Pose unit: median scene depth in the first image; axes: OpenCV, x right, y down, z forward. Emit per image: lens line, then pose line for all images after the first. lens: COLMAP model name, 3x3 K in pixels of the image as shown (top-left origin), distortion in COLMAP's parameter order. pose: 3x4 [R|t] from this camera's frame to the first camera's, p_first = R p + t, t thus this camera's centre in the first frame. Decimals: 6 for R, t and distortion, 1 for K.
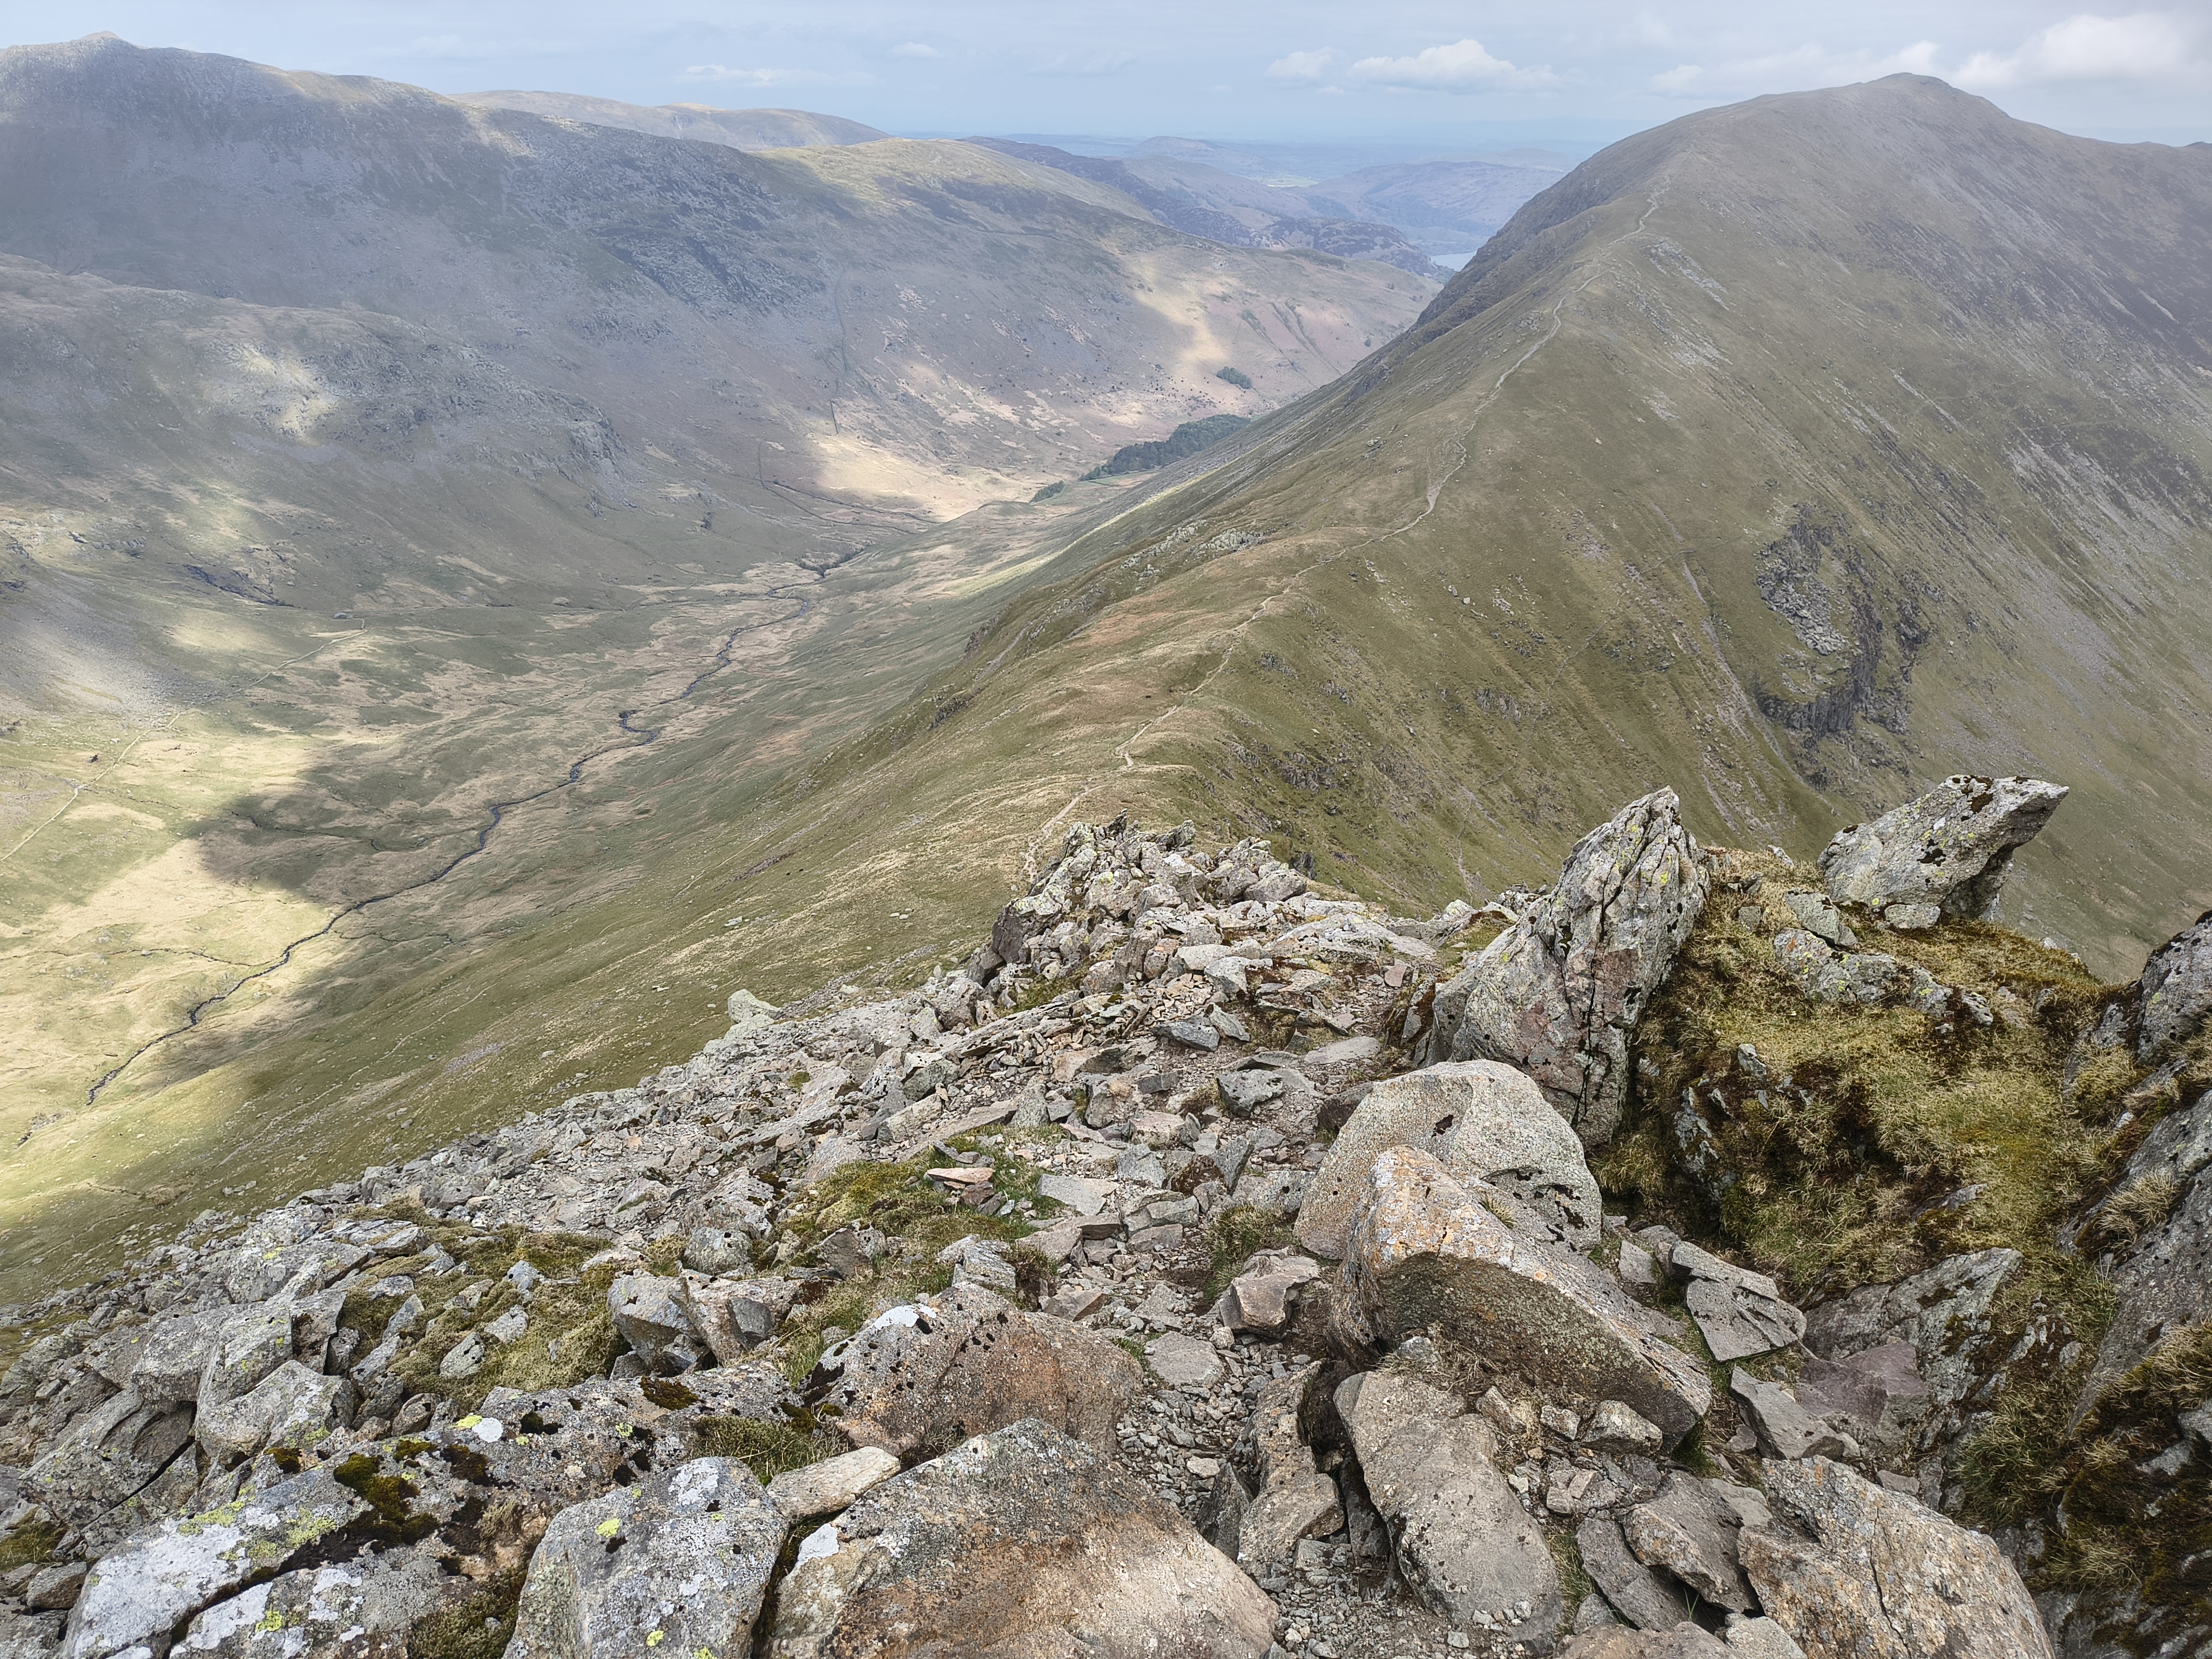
lens RADIAL K [[1547.6, 0, 1106.0], [0, 1547.6, 829.5], [0, 0, 1]] dist [0.074887, -0.081378]
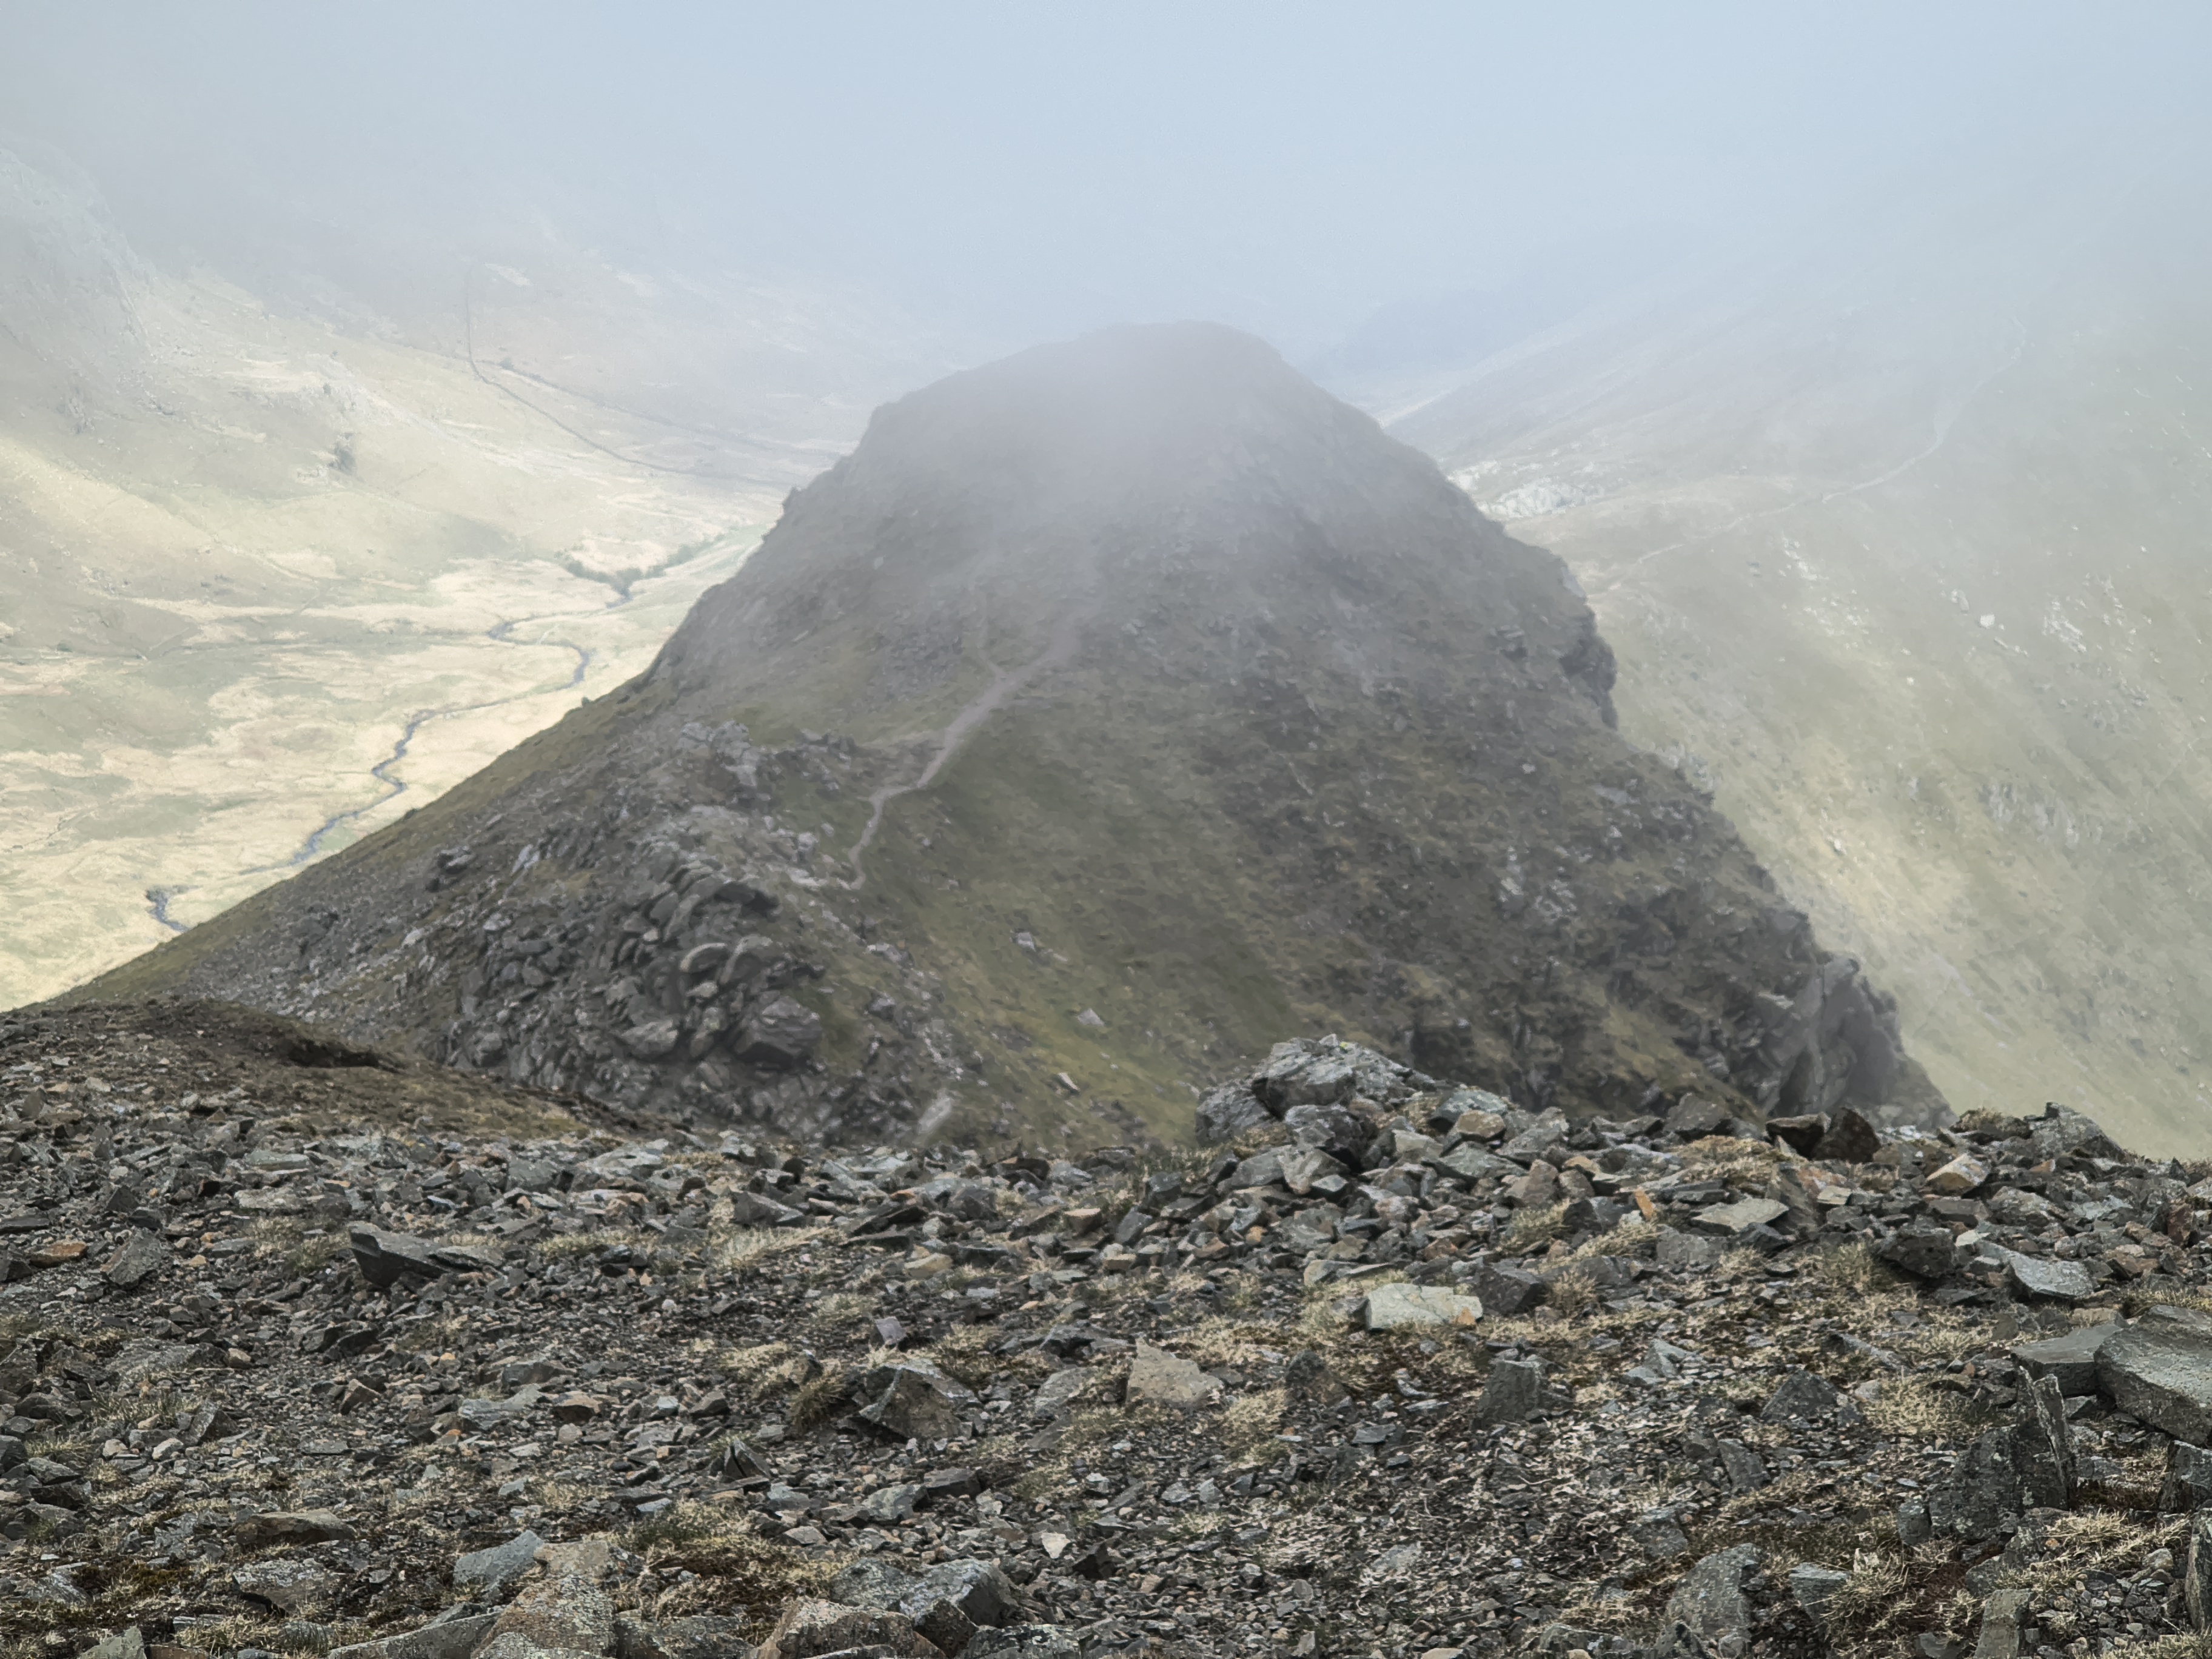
lens RADIAL K [[4707.6, 0, 1106.0], [0, 4707.6, 829.5], [0, 0, 1]] dist [0.491074, 0.043637]
pose [[0.998023, 0.032372, -0.053872, 0.013554], [-0.038952, 0.991271, -0.125956, 0.060852], [0.049324, 0.127805, 0.990572, -0.264400]]
